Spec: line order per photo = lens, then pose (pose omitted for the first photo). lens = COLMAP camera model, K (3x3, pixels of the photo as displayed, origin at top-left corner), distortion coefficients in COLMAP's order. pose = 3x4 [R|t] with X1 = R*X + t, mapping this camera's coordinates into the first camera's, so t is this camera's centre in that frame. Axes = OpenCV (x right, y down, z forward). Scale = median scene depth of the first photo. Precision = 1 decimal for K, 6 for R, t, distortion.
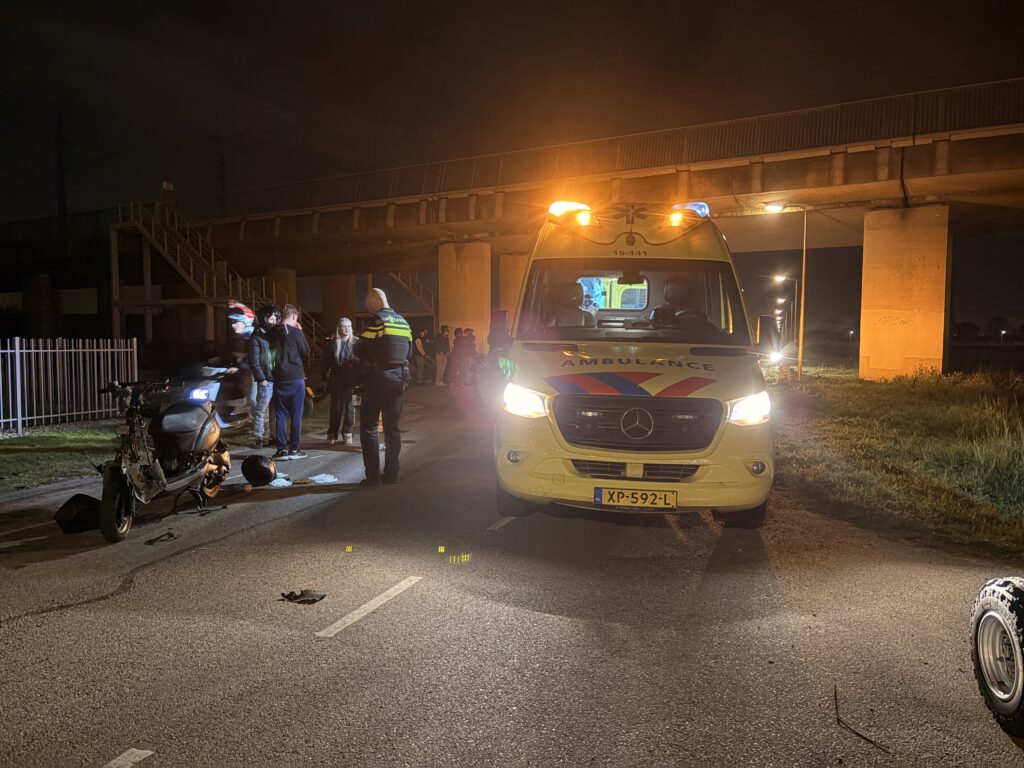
lens RADIAL K [[770.1, 0, 512.0], [0, 770.1, 384.0], [0, 0, 1]] dist [0.035797, -0.030136]
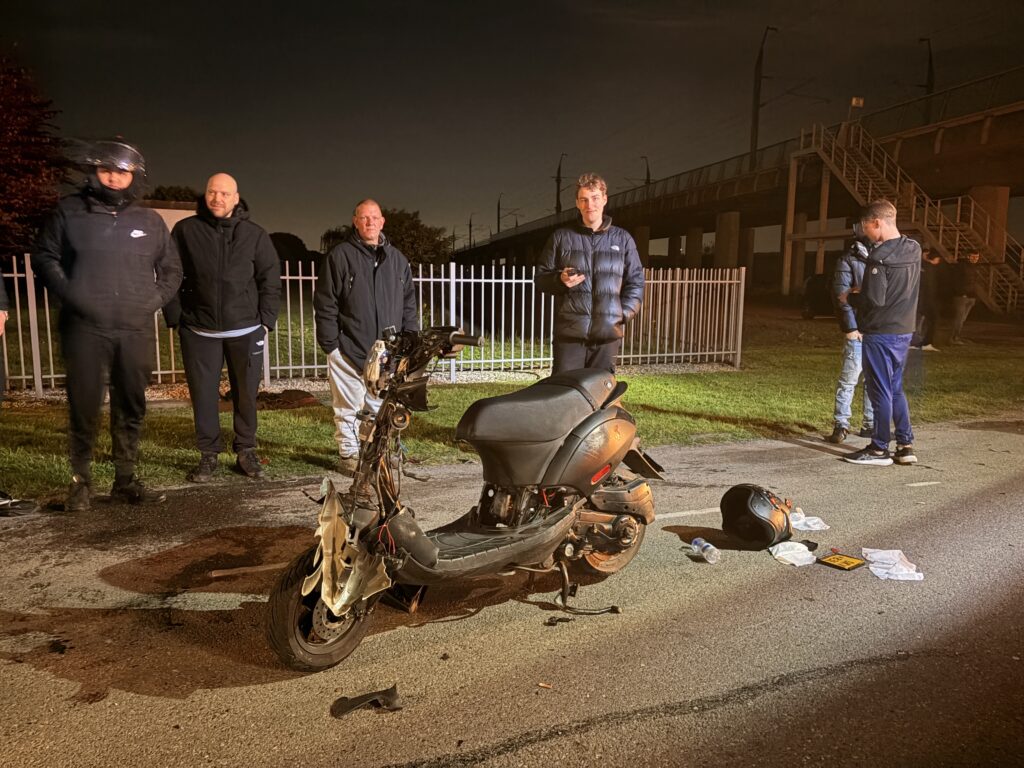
lens RADIAL K [[770.1, 0, 512.0], [0, 770.1, 384.0], [0, 0, 1]] dist [0.035797, -0.030136]
pose [[0.664738, 0.109992, -0.738935, -0.013166], [-0.050297, 0.993447, 0.102630, -0.004984], [0.745381, -0.031055, 0.665915, 0.122595]]
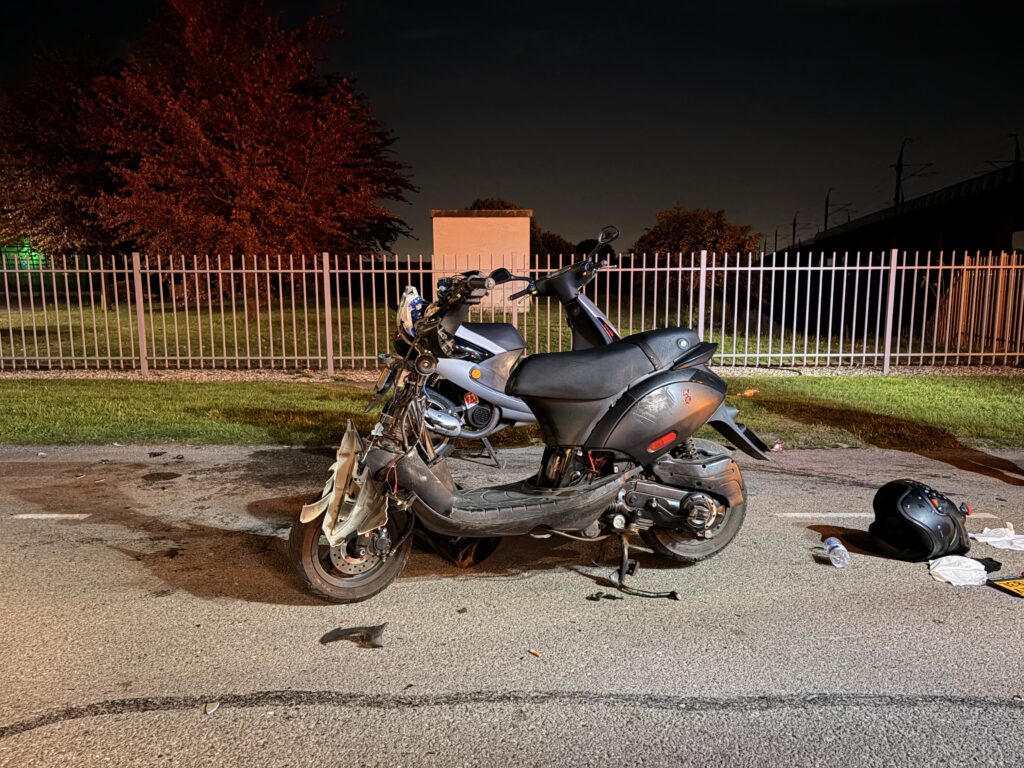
lens RADIAL K [[770.1, 0, 512.0], [0, 770.1, 384.0], [0, 0, 1]] dist [0.035797, -0.030136]
pose [[0.321520, 0.124865, -0.938634, -0.001397], [-0.046104, 0.992156, 0.116192, -0.000233], [0.945780, 0.005916, 0.324754, 0.150029]]
